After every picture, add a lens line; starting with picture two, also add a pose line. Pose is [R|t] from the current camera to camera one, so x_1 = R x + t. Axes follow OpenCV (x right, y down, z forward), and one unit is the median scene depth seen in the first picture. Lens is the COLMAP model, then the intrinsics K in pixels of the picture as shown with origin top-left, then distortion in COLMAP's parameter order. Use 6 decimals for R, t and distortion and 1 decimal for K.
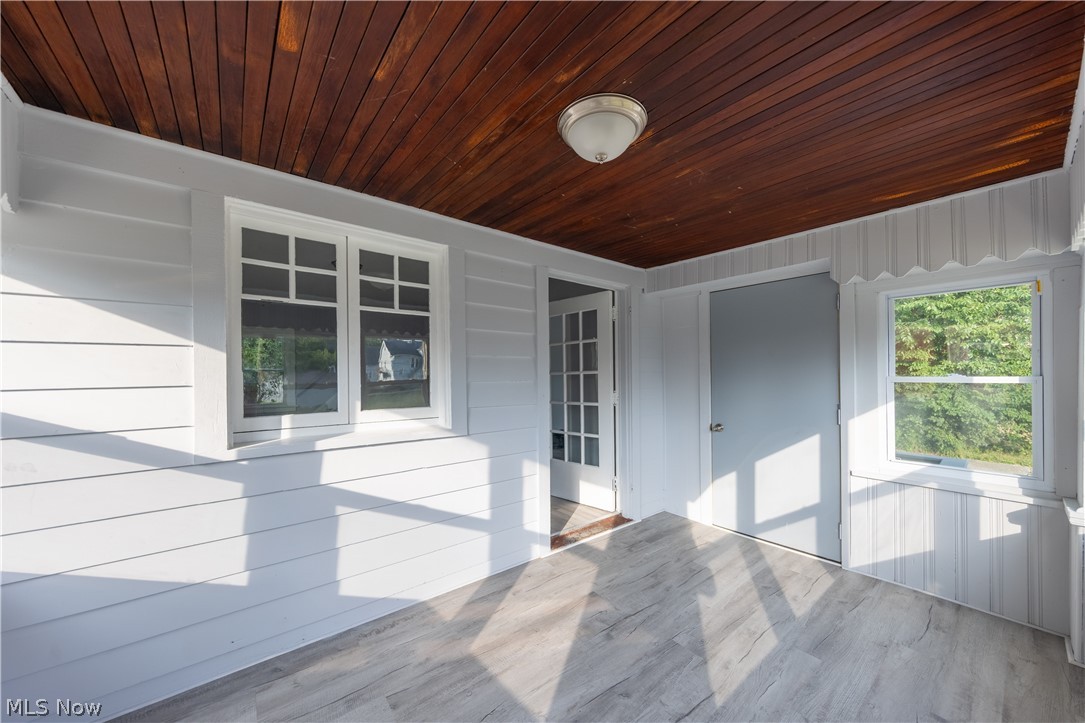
lens RADIAL K [[411.7, 0, 542.5], [0, 411.7, 361.5], [0, 0, 1]] dist [0.001251, 0.000086]
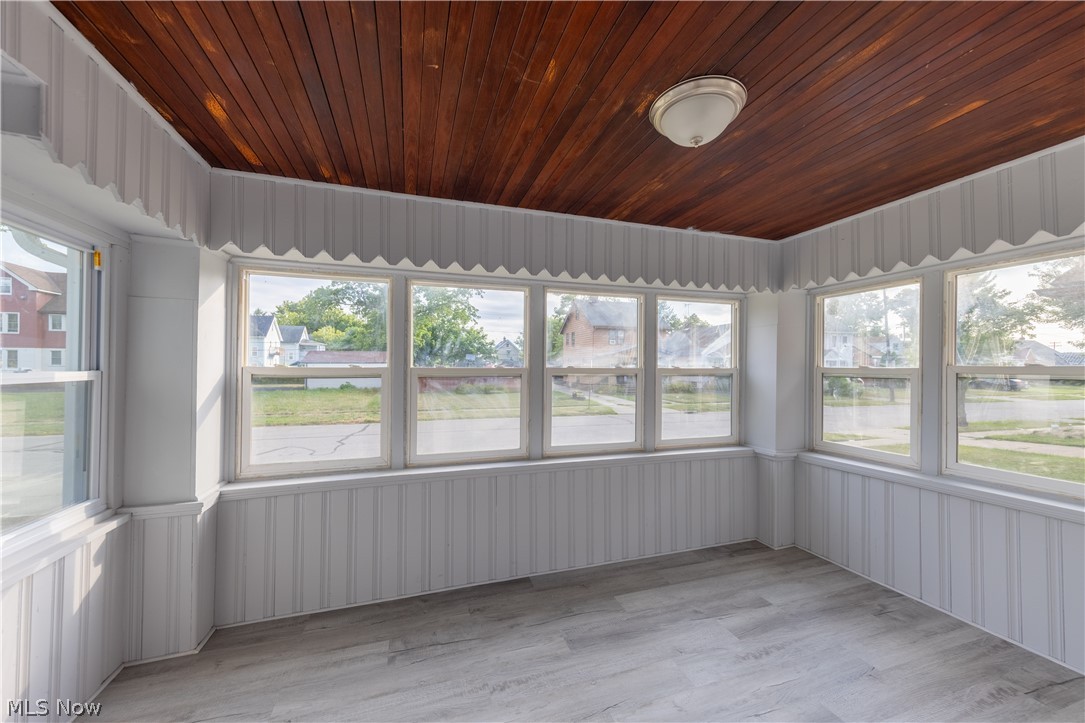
lens RADIAL K [[411.7, 0, 542.5], [0, 411.7, 361.5], [0, 0, 1]] dist [0.001251, 0.000086]
pose [[-0.943613, 0.003589, 0.331031, 0.152948], [-0.009629, 0.999221, -0.038284, 0.052311], [-0.330910, -0.039313, -0.942843, 1.832629]]
